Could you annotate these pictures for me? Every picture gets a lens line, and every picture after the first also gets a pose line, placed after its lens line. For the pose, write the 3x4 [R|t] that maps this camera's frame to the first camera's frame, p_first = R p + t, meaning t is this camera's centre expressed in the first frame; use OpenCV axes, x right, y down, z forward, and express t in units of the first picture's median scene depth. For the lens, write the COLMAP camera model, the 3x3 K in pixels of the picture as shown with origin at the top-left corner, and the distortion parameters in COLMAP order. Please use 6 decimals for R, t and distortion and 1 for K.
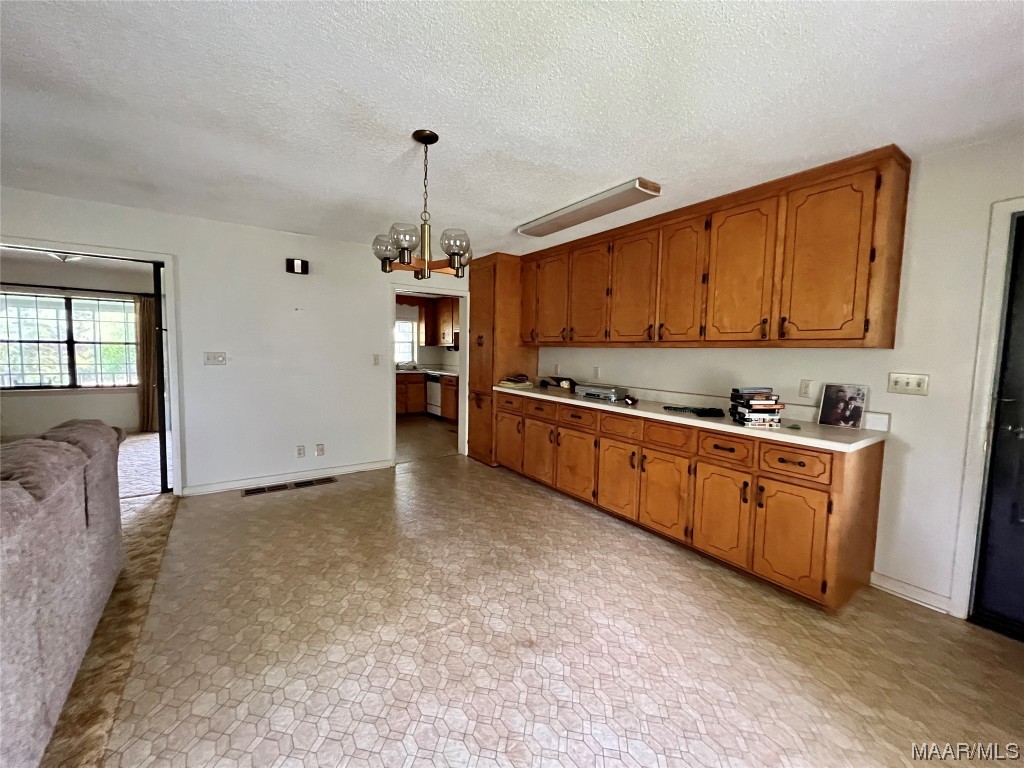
lens RADIAL K [[409.9, 0, 509.6], [0, 409.9, 381.3], [0, 0, 1]] dist [-0.000574, -0.000031]
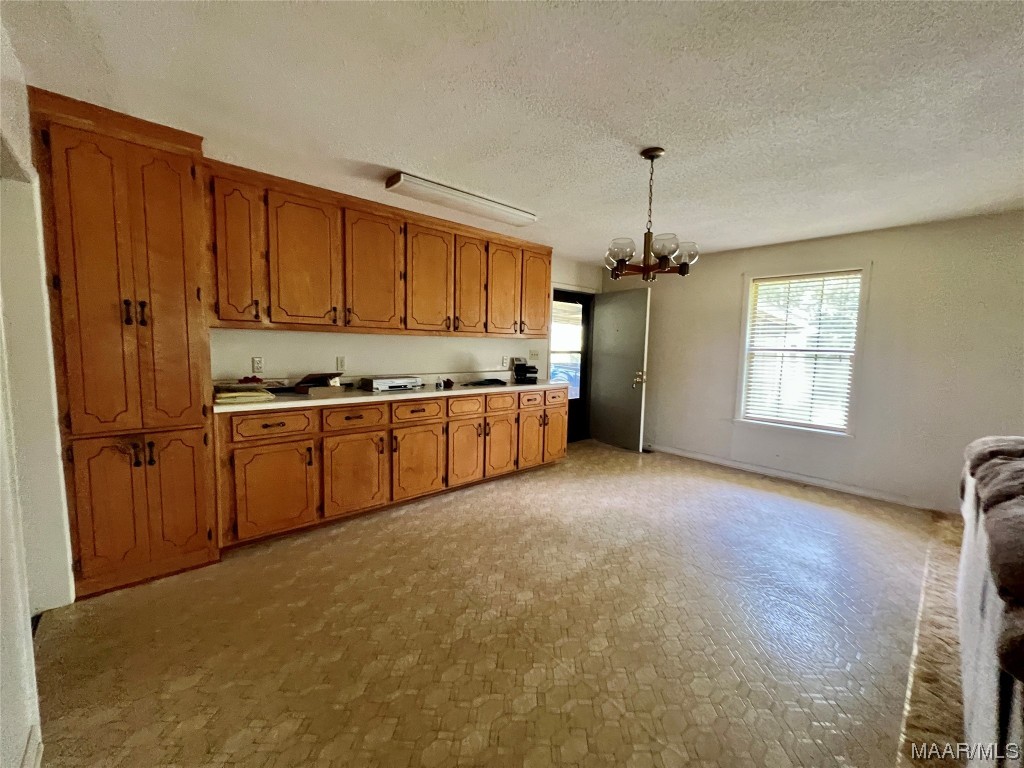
lens RADIAL K [[409.9, 0, 509.6], [0, 409.9, 381.3], [0, 0, 1]] dist [-0.000574, -0.000031]
pose [[-0.135539, -0.111163, 0.984516, -0.908842], [0.050336, 0.991630, 0.118896, -0.093592], [-0.989493, 0.065672, -0.128809, 1.084504]]
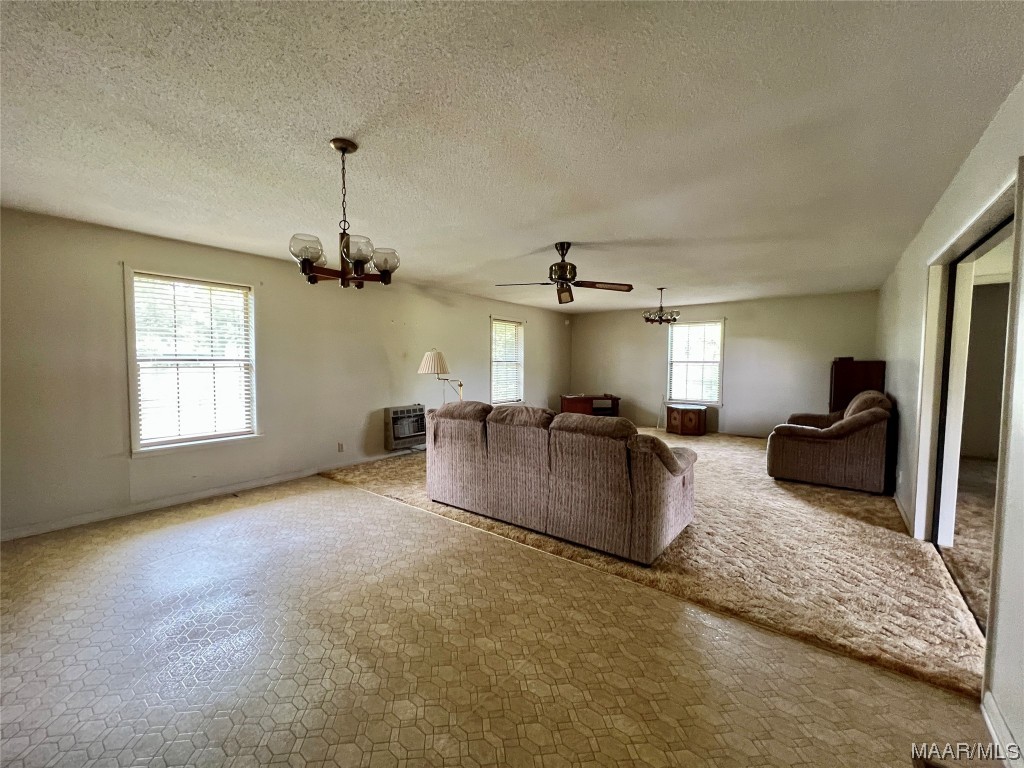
lens RADIAL K [[409.9, 0, 509.6], [0, 409.9, 381.3], [0, 0, 1]] dist [-0.000574, -0.000031]
pose [[-0.954577, -0.011522, -0.297740, -0.206700], [-0.047766, 0.992246, 0.114745, -0.113025], [0.294110, 0.123755, -0.947726, 1.475159]]
